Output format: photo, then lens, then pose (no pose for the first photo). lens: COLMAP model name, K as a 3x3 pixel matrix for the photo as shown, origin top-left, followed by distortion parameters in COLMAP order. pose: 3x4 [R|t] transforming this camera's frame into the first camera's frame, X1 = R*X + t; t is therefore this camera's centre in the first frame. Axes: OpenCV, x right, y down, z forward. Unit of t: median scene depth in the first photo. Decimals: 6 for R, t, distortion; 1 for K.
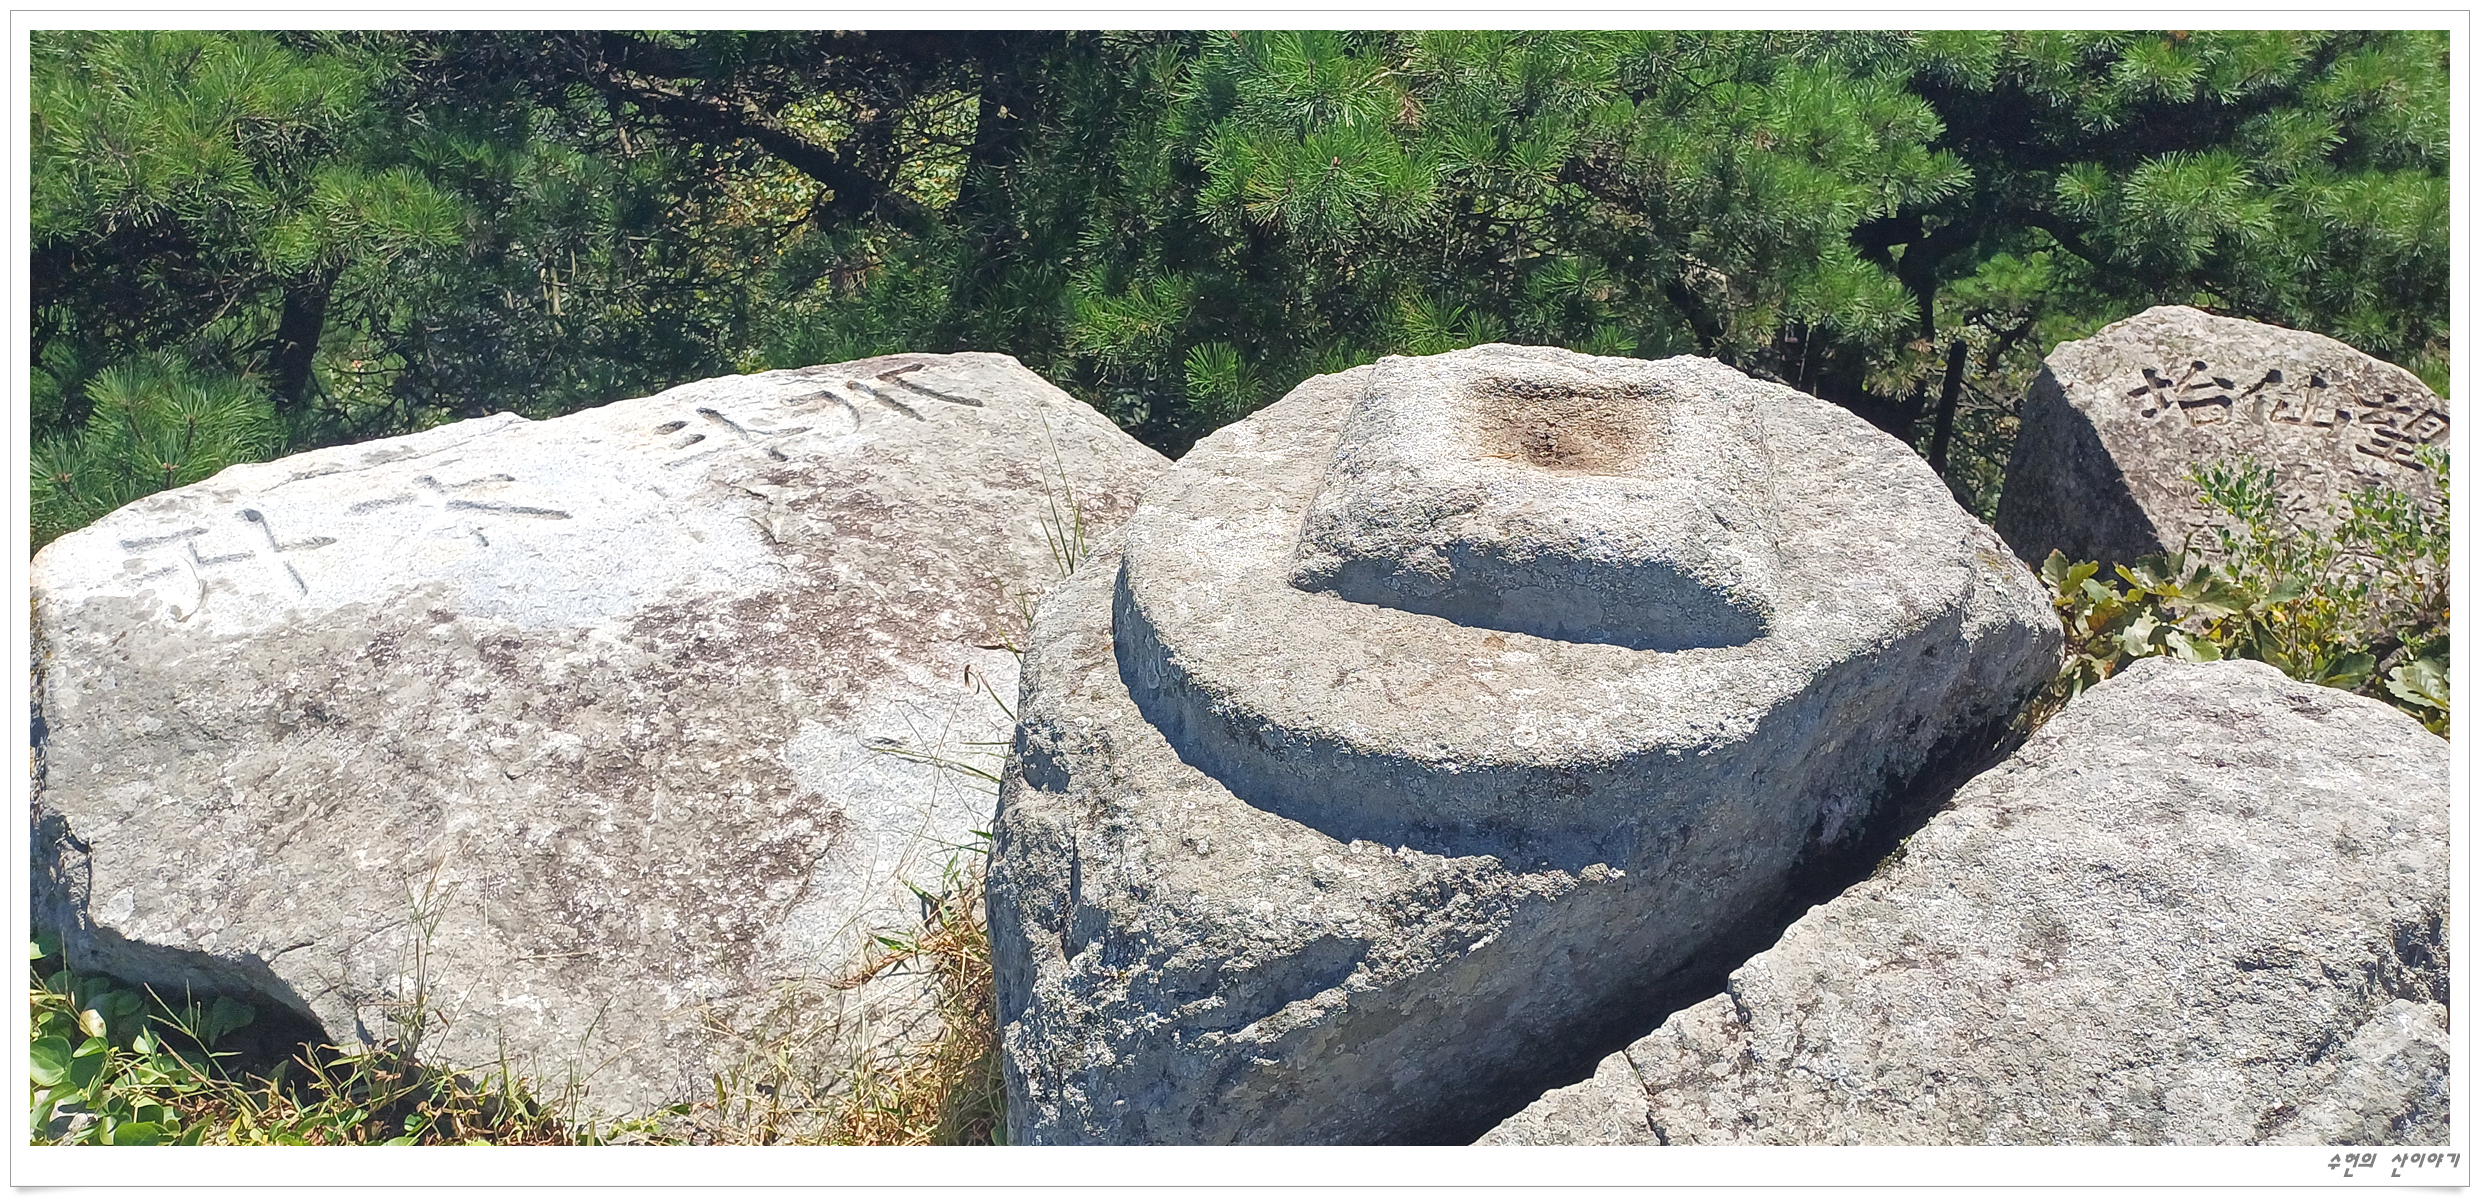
lens RADIAL K [[1750.6, 0, 1240.0], [0, 1750.6, 598.5], [0, 0, 1]] dist [0.002666, -0.001734]
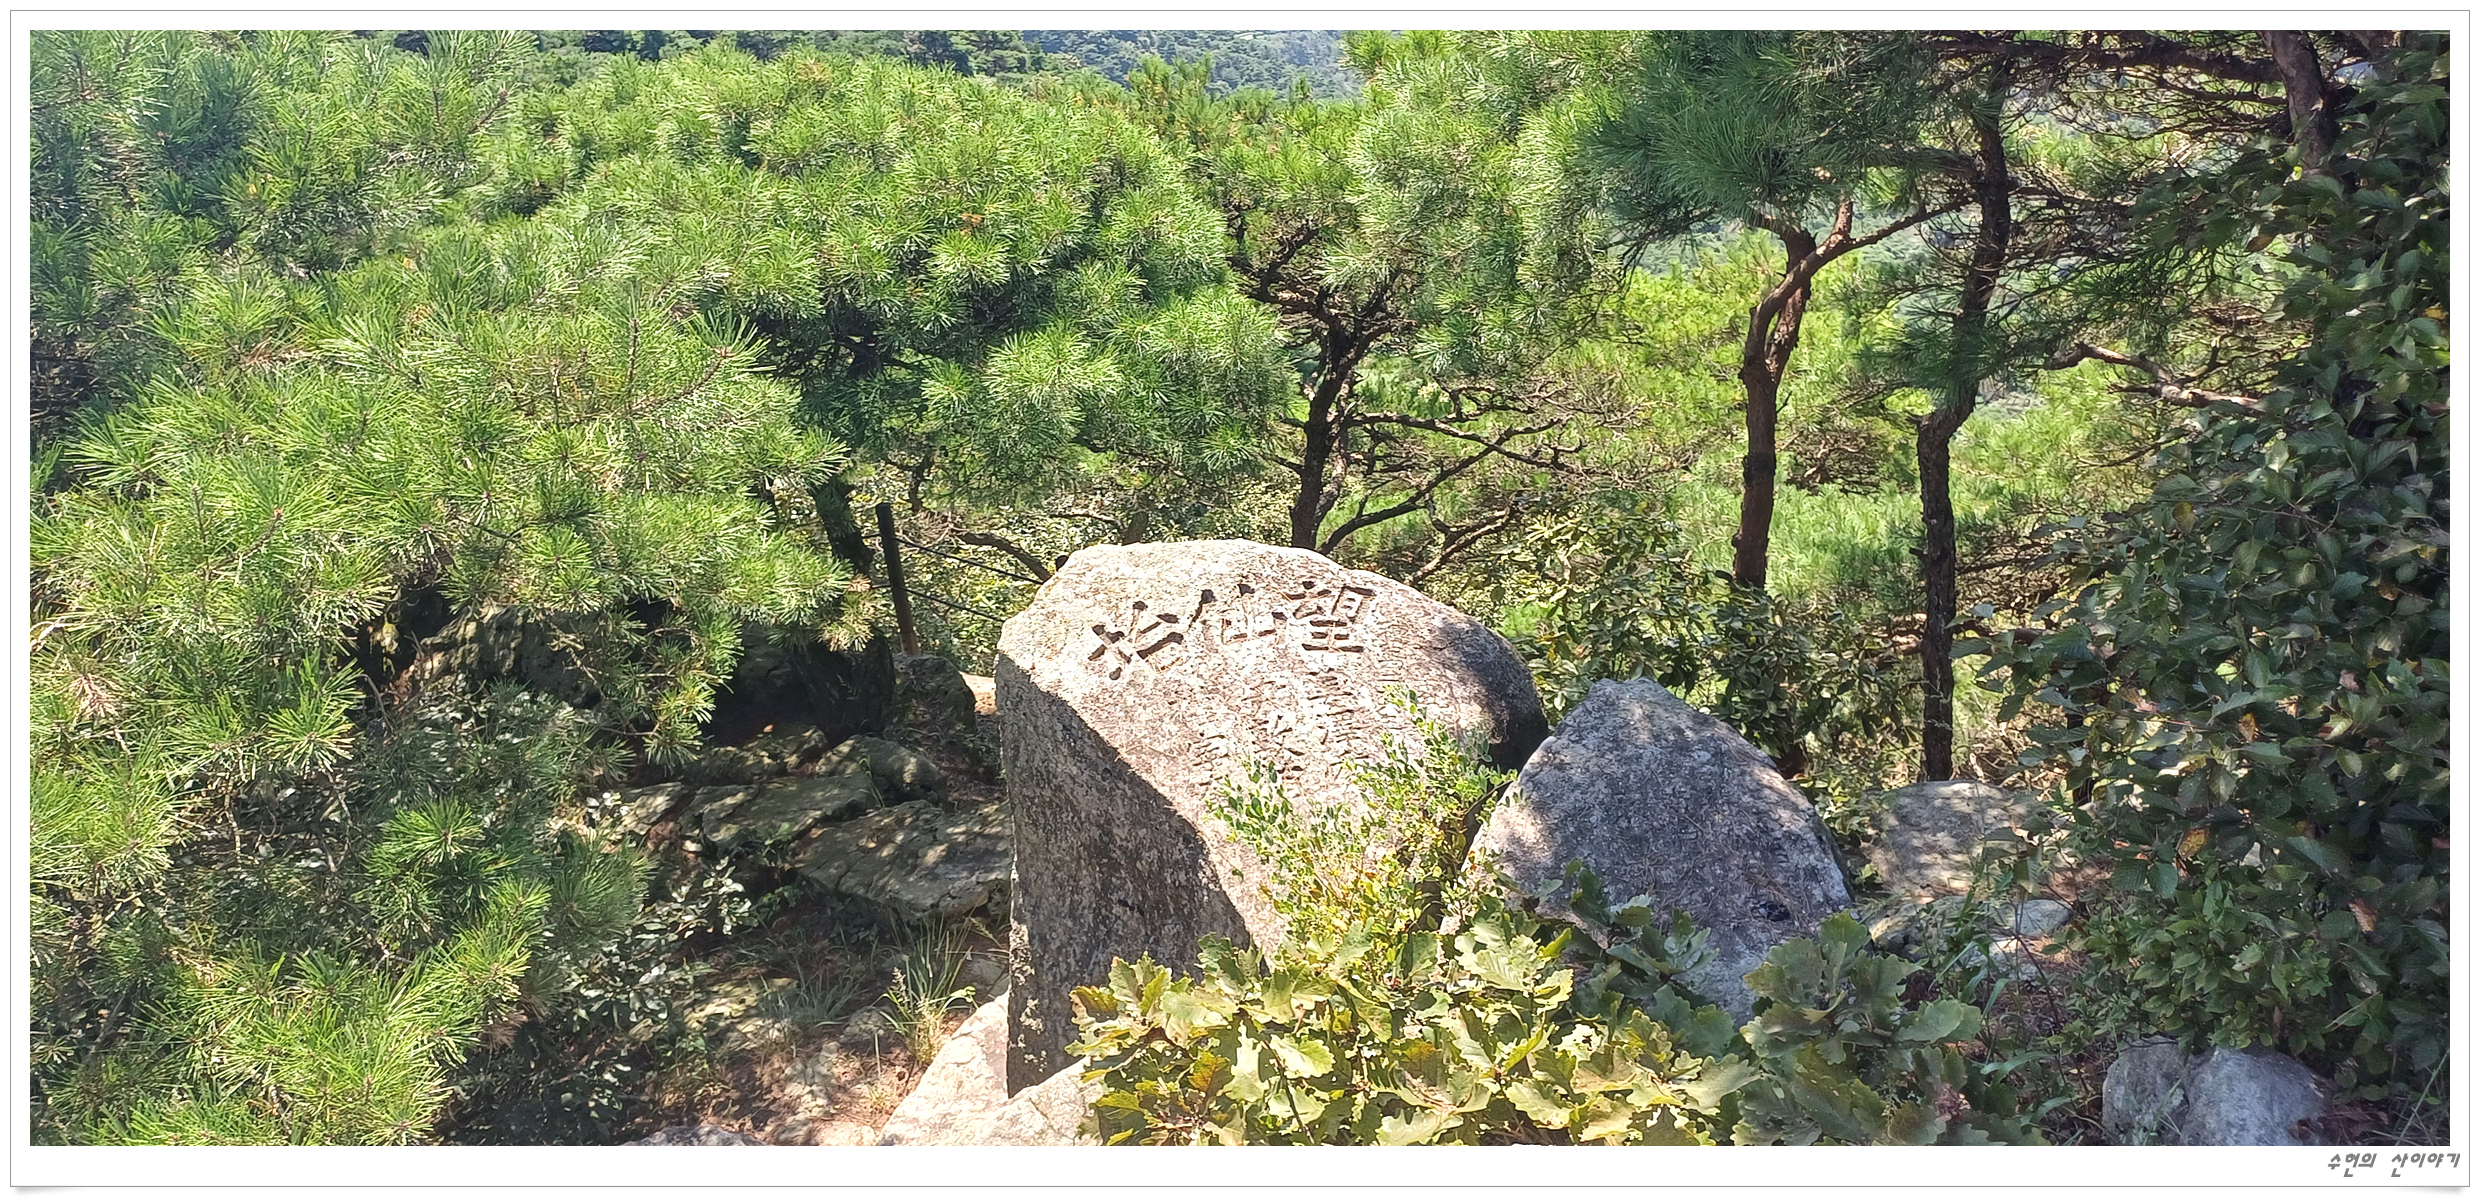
lens RADIAL K [[1750.6, 0, 1240.0], [0, 1750.6, 598.5], [0, 0, 1]] dist [0.002666, -0.001734]
pose [[0.788432, -0.321267, 0.524560, 0.088639], [0.357767, 0.933199, 0.033801, -0.151909], [-0.500378, 0.161020, 0.850702, 0.155009]]
